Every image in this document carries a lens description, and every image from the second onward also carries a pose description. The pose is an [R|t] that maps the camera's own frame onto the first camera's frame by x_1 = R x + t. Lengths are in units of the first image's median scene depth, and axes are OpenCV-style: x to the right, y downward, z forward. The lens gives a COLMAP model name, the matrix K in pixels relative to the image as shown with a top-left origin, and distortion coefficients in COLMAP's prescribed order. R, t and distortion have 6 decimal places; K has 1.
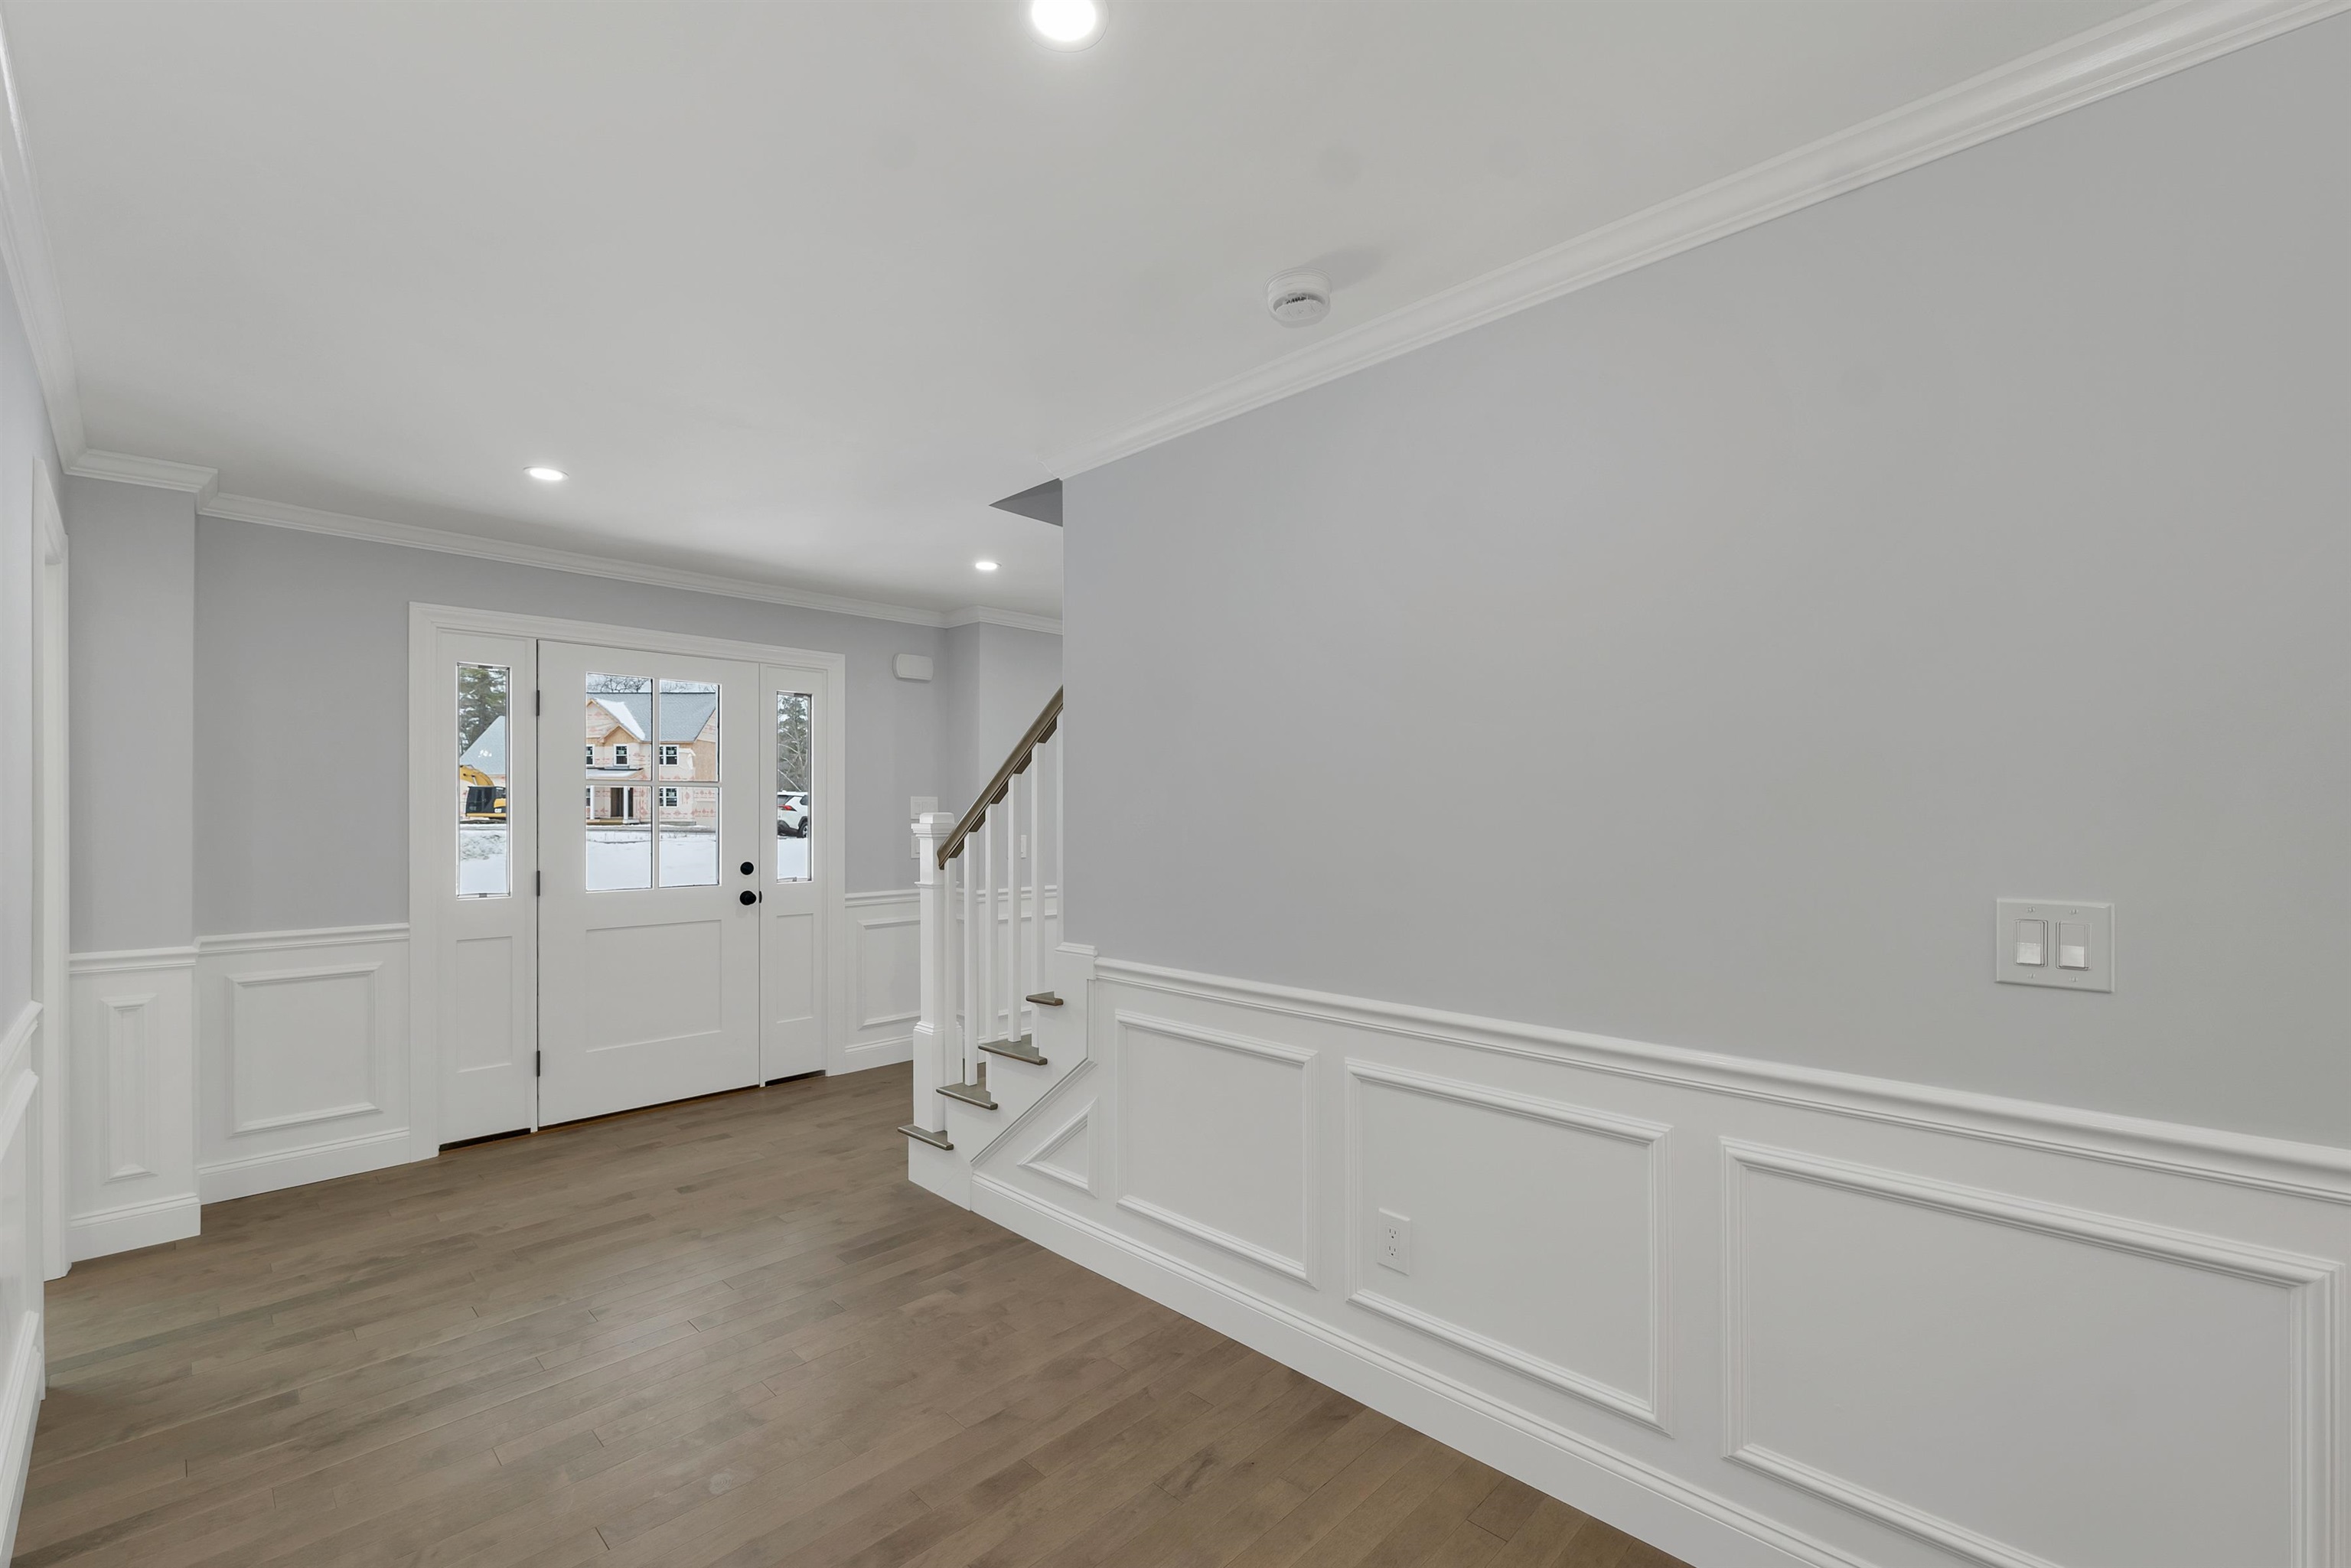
lens RADIAL K [[988.7, 0, 1168.7], [0, 988.7, 813.0], [0, 0, 1]] dist [0.002454, -0.000649]
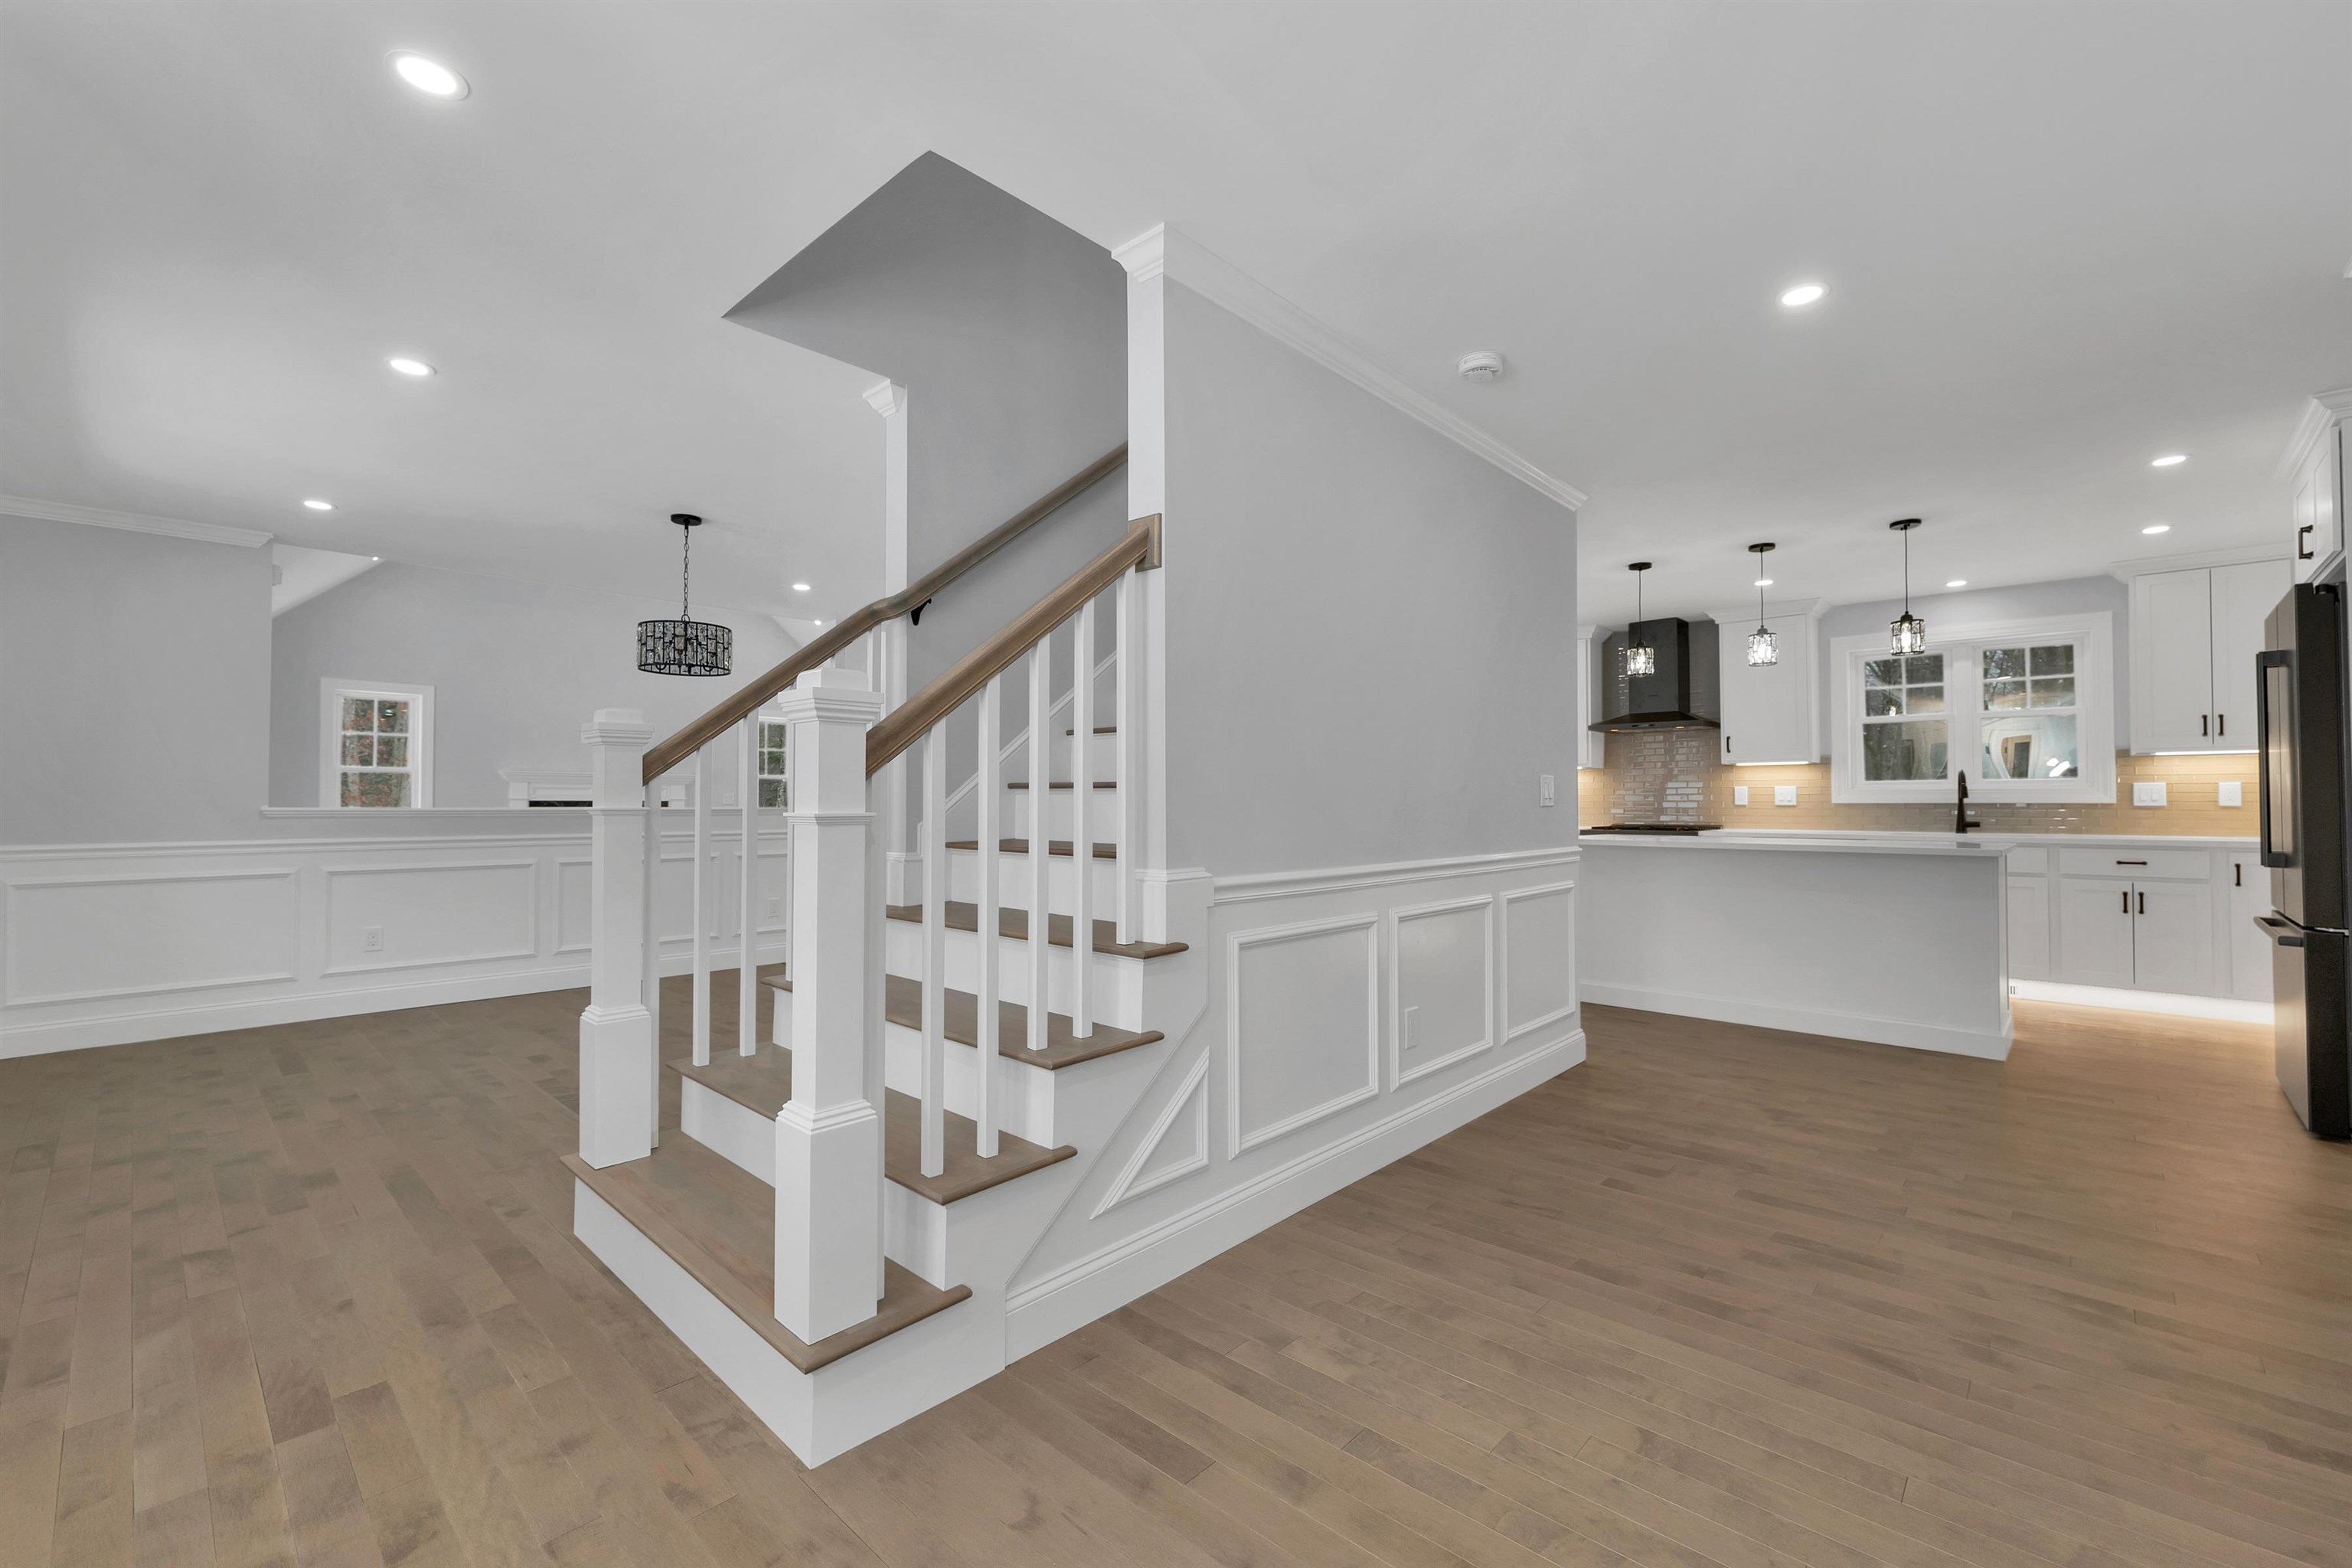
lens RADIAL K [[964.4, 0, 1176.0], [0, 964.4, 784.0], [0, 0, 1]] dist [0.000844, -0.000298]
pose [[-0.028858, 0.018148, 0.999419, -0.959296], [-0.001877, 0.999832, -0.018210, 0.086929], [-0.999582, -0.002402, -0.028819, 1.134326]]
